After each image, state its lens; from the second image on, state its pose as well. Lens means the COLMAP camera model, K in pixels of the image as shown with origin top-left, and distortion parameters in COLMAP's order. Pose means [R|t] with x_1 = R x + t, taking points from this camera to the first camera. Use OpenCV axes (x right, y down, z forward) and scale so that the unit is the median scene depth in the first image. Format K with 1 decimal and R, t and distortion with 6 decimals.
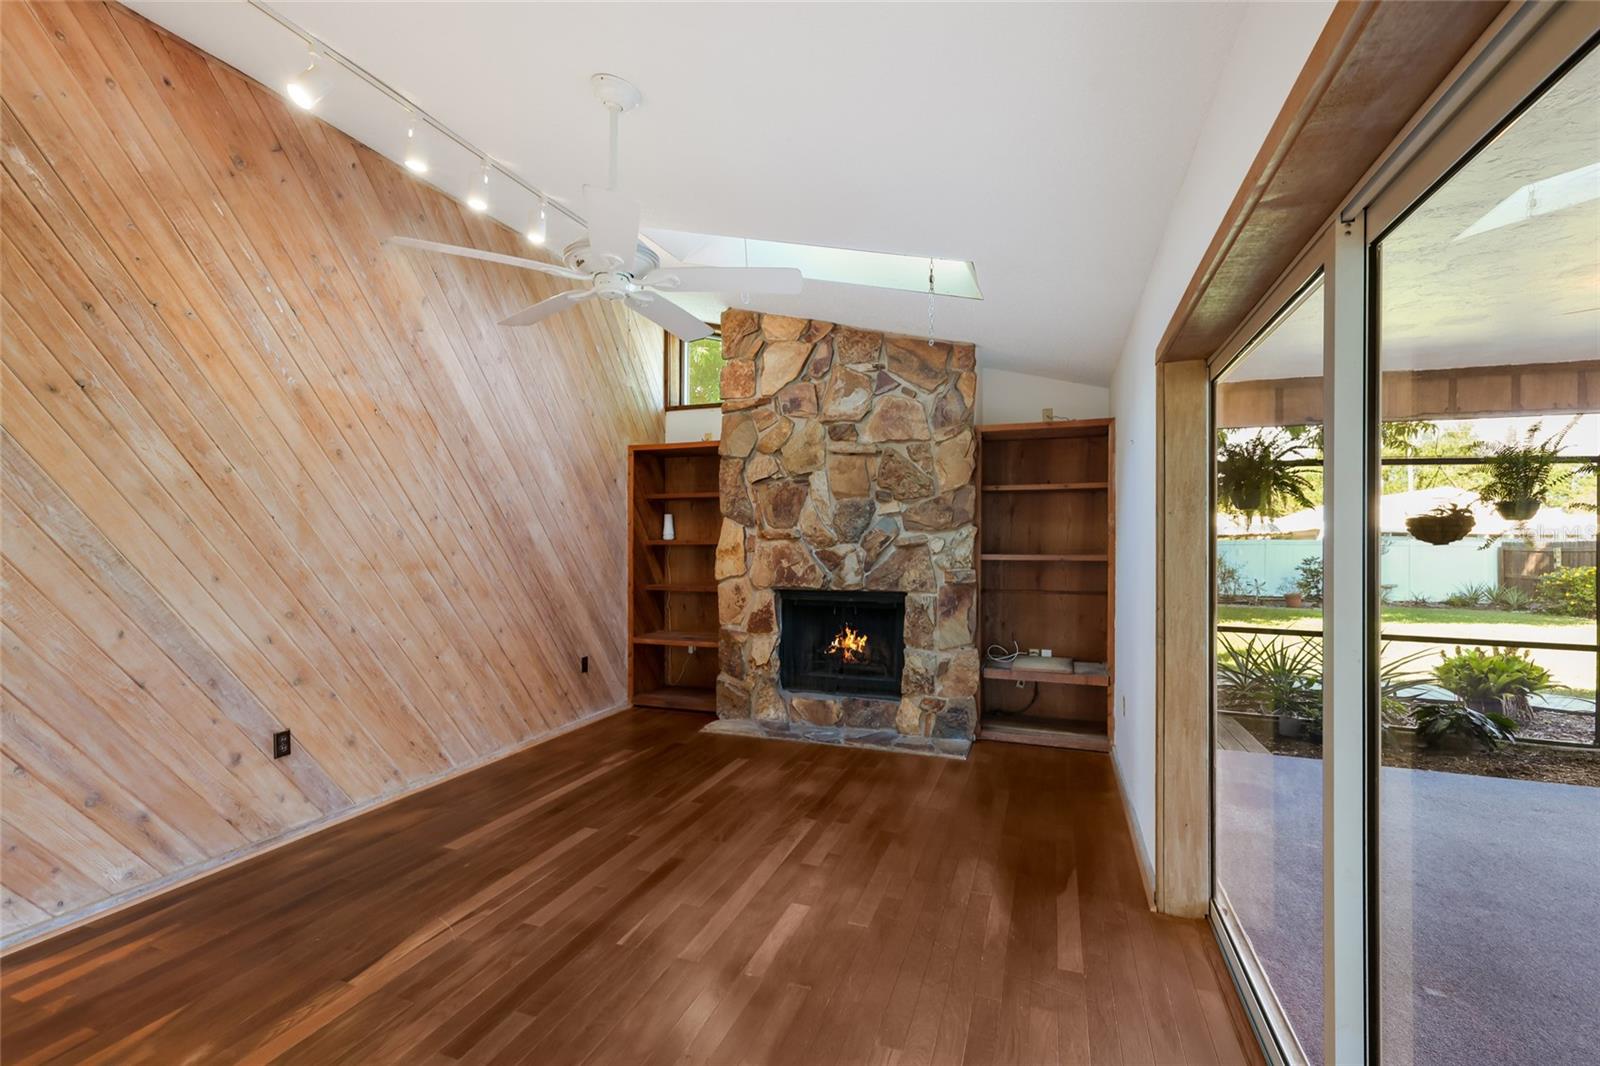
lens RADIAL K [[698.0, 0, 797.6], [0, 698.0, 540.7], [0, 0, 1]] dist [0.006999, 0.000085]
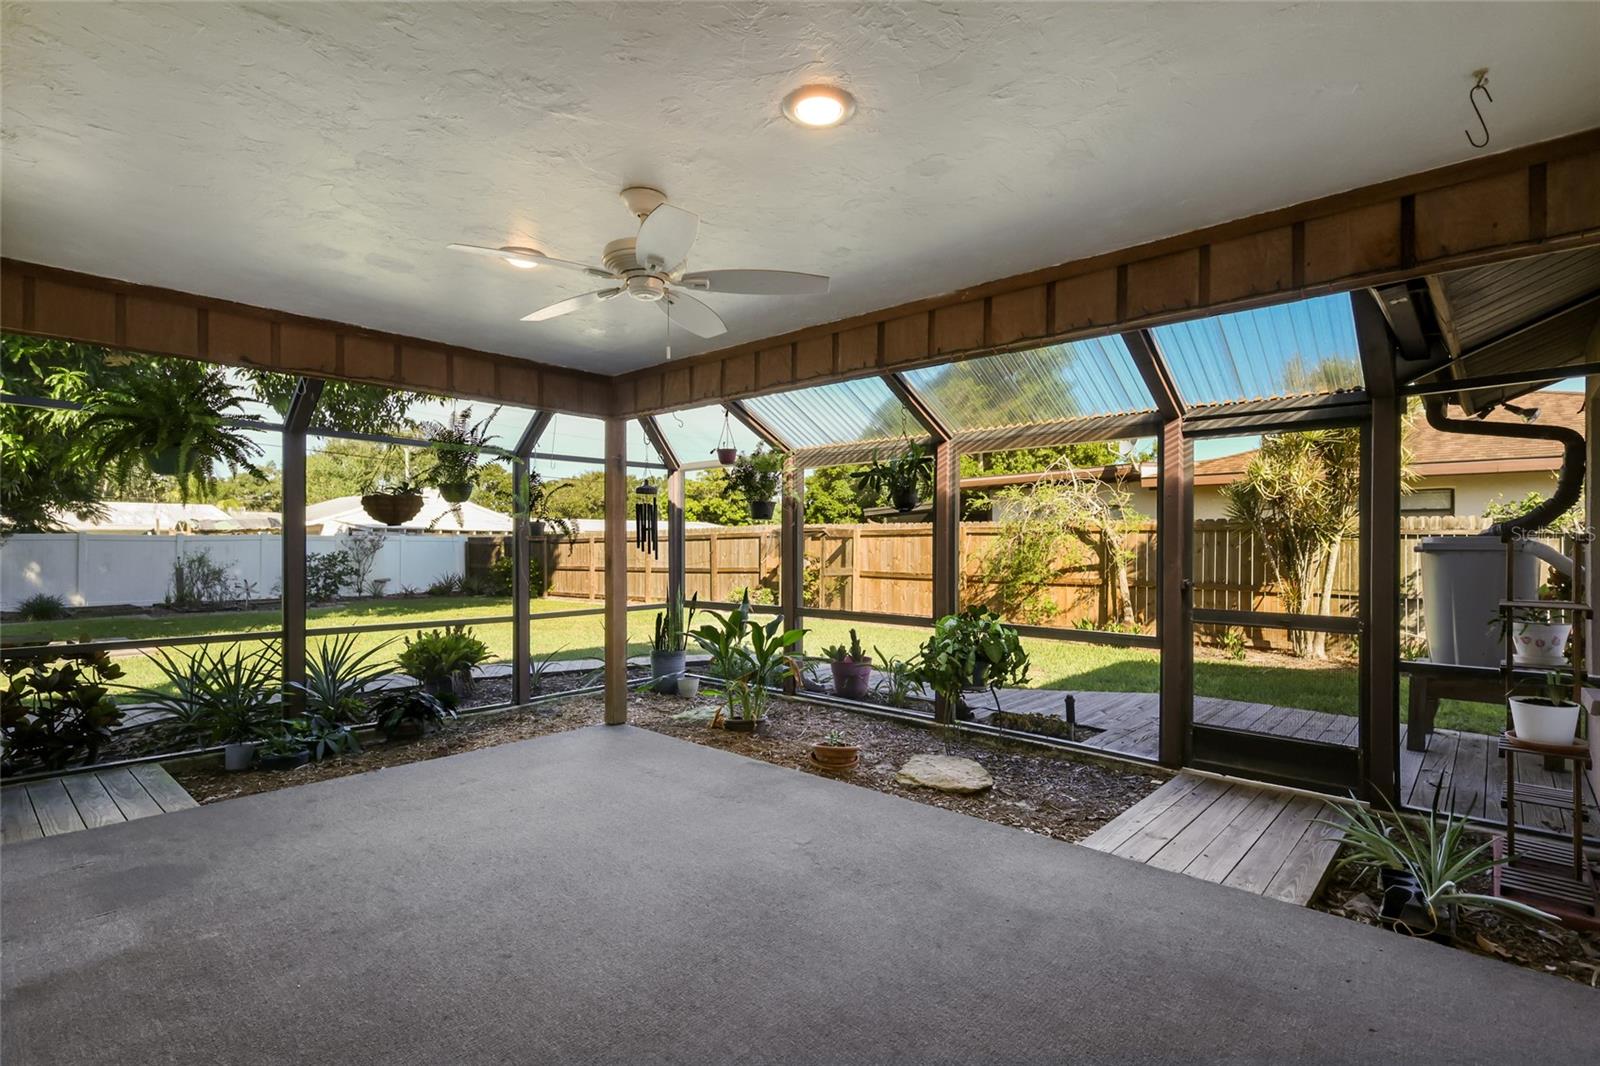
lens RADIAL K [[764.9, 0, 795.8], [0, 764.9, 542.9], [0, 0, 1]] dist [0.002067, 0.000205]
pose [[0.379838, -0.002708, 0.925049, 0.175772], [0.000345, 0.999996, 0.002786, 0.028326], [-0.925053, -0.000739, 0.379838, 0.112601]]
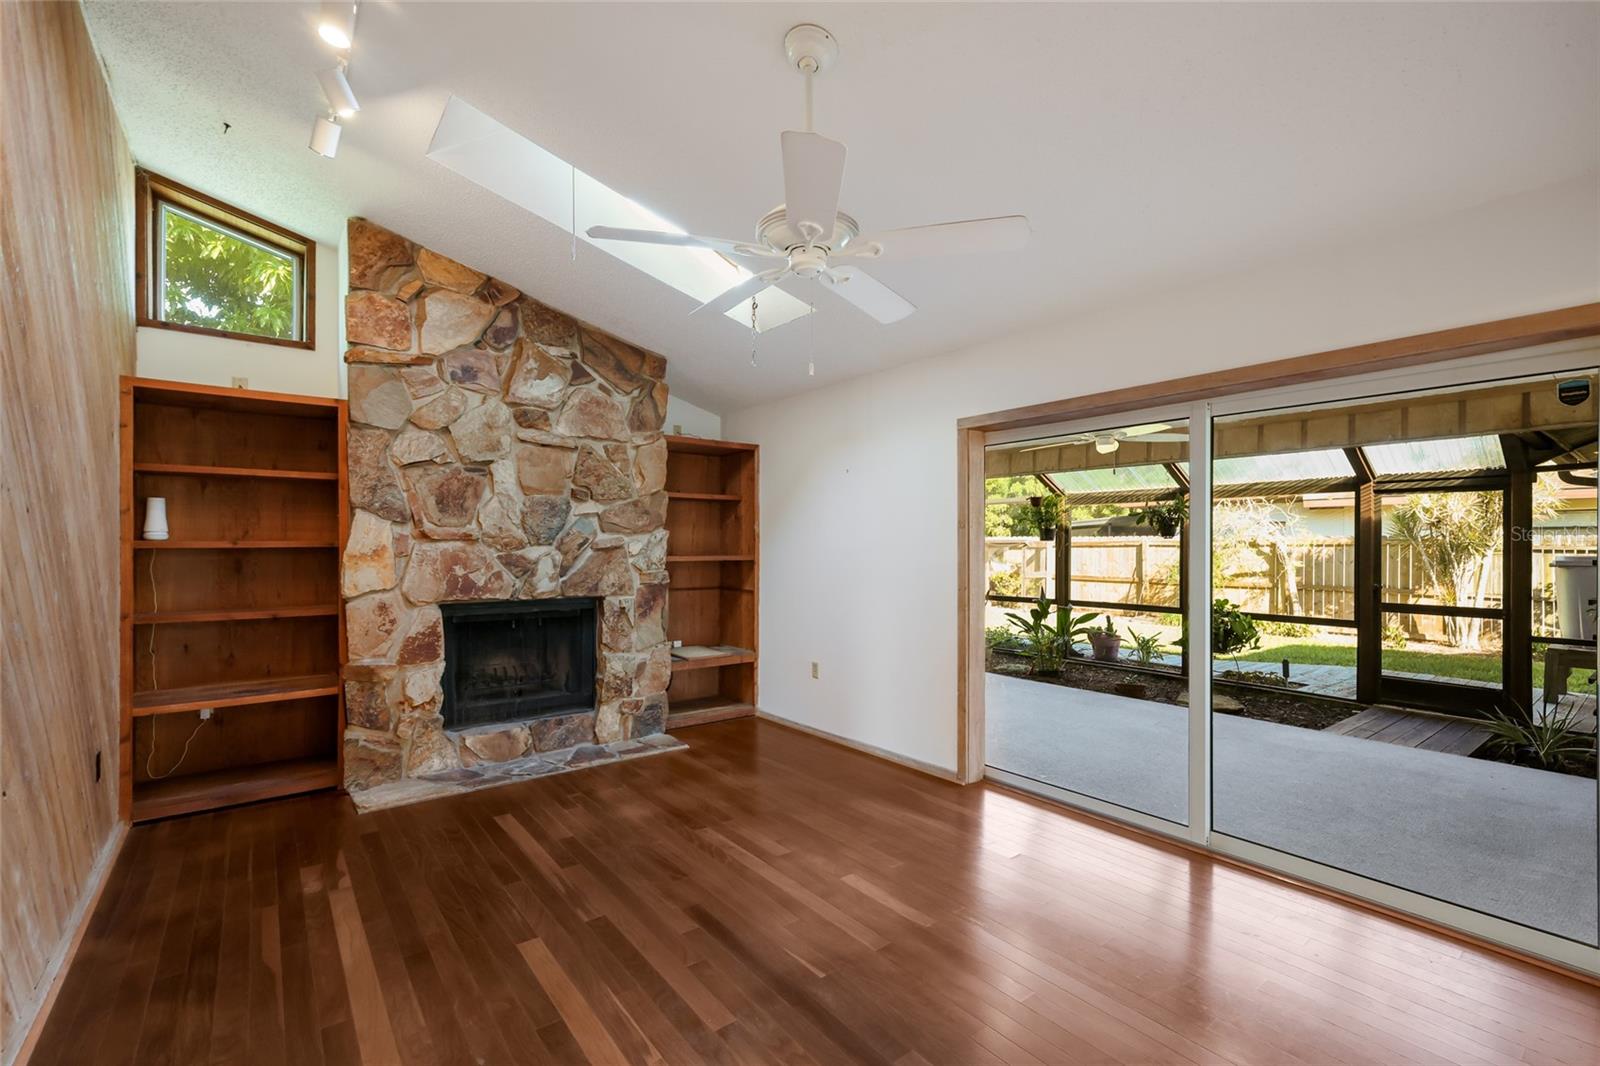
lens RADIAL K [[694.1, 0, 798.8], [0, 694.1, 542.9], [0, 0, 1]] dist [0.001693, 0.000374]
pose [[0.529922, 0.003184, 0.848040, -0.517490], [-0.002722, 0.999994, -0.002054, 0.001265], [-0.848042, -0.001220, 0.529928, 0.264239]]
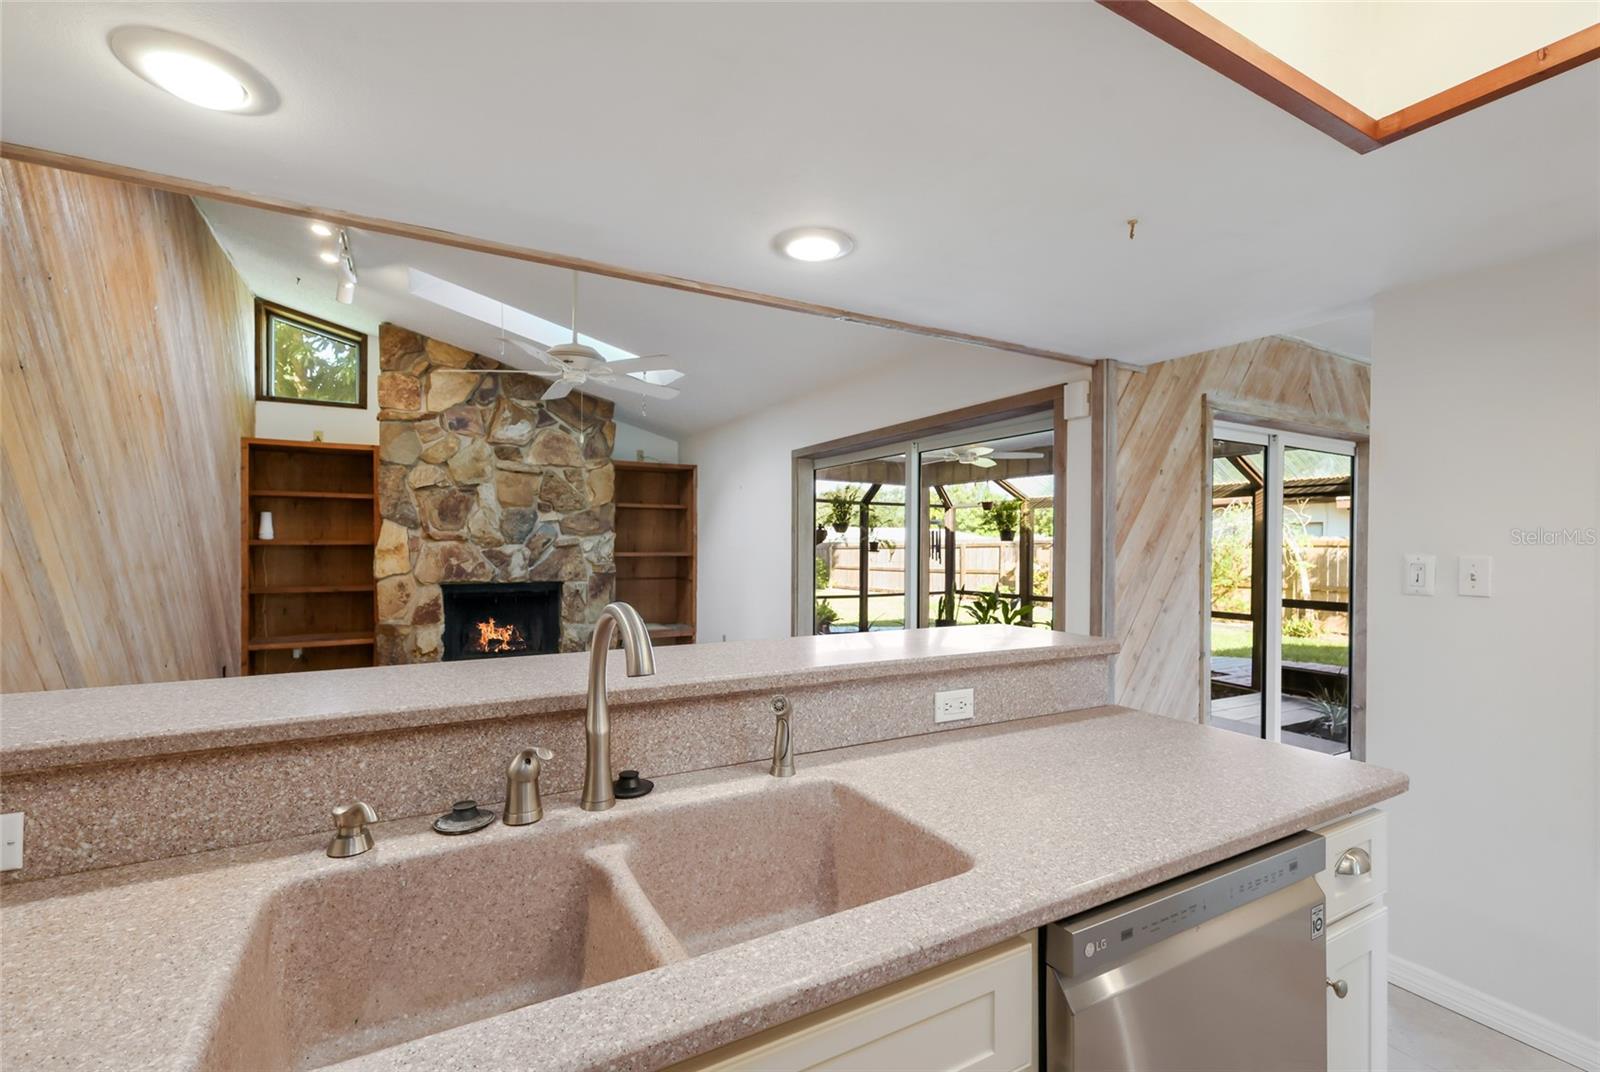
lens RADIAL K [[699.6, 0, 800.8], [0, 699.6, 546.1], [0, 0, 1]] dist [-0.001094, -0.000293]
pose [[0.649566, 0.001003, 0.760305, -0.555586], [-0.004847, 0.999984, 0.002822, 0.001517], [-0.760290, -0.005519, 0.649561, -0.193478]]
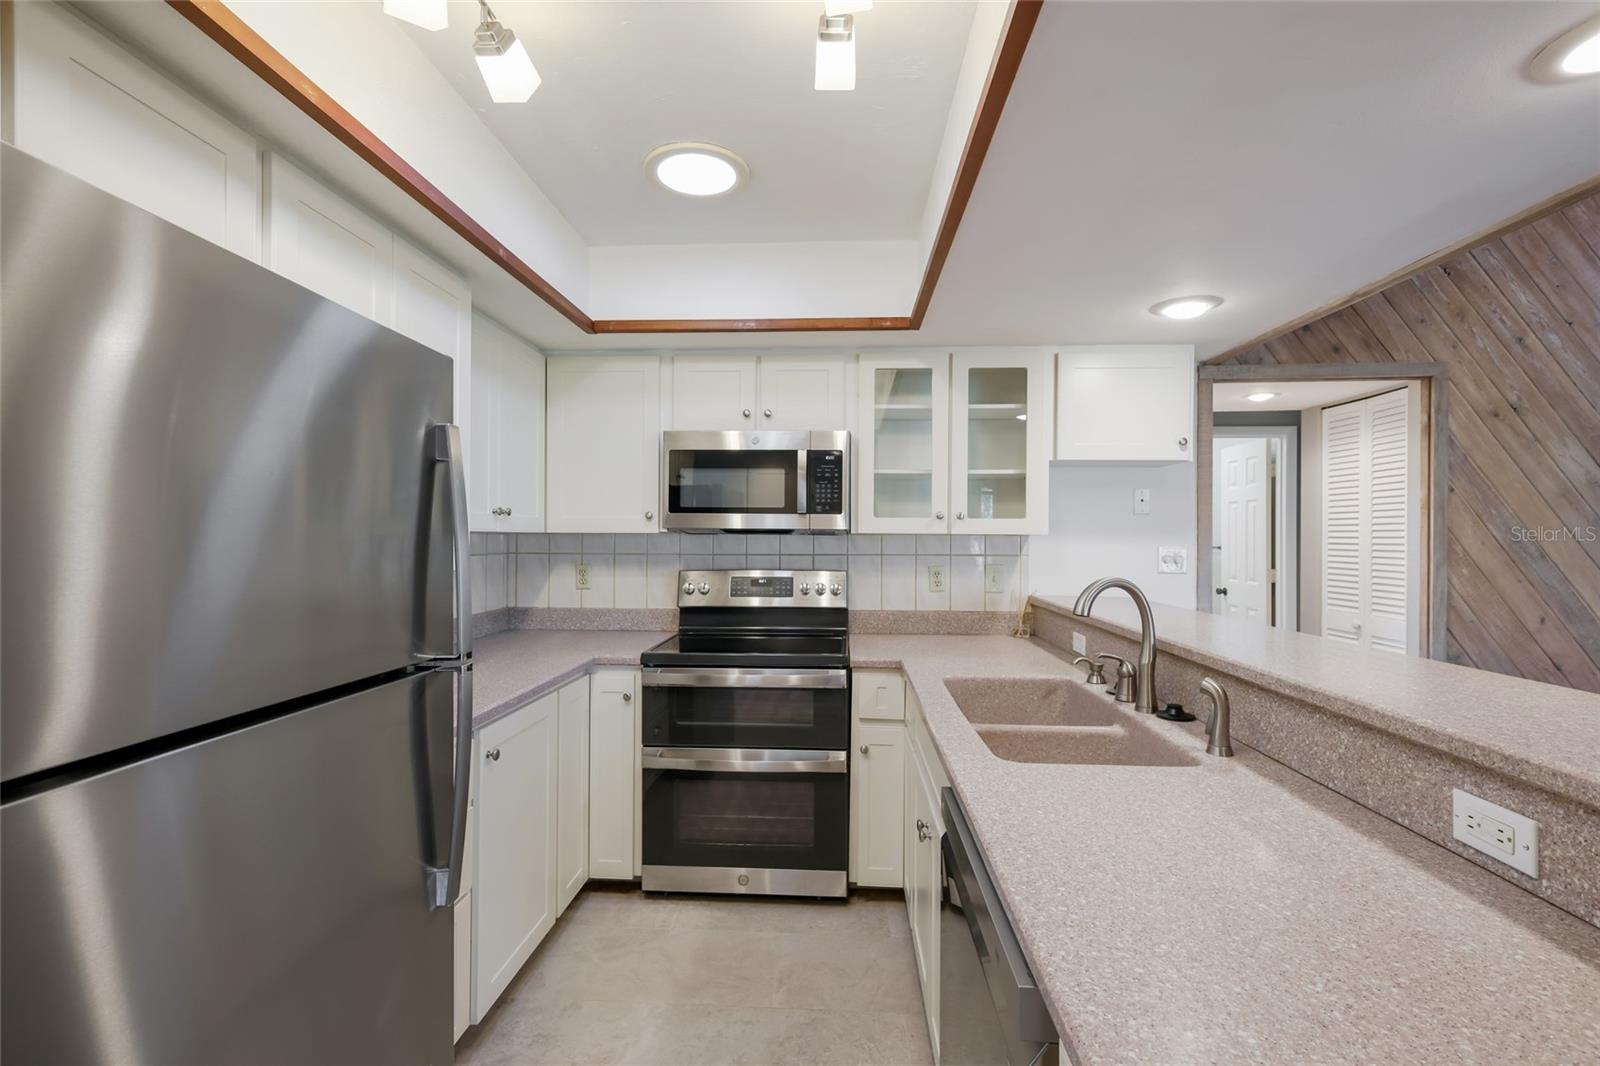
lens RADIAL K [[689.5, 0, 800.0], [0, 689.5, 533.0], [0, 0, 1]] dist [0.000887, 0.000231]
pose [[0.291665, -0.001015, -0.956520, -0.133647], [-0.001947, 0.999997, -0.001655, -0.002090], [0.956519, 0.002344, 0.291662, -0.266889]]
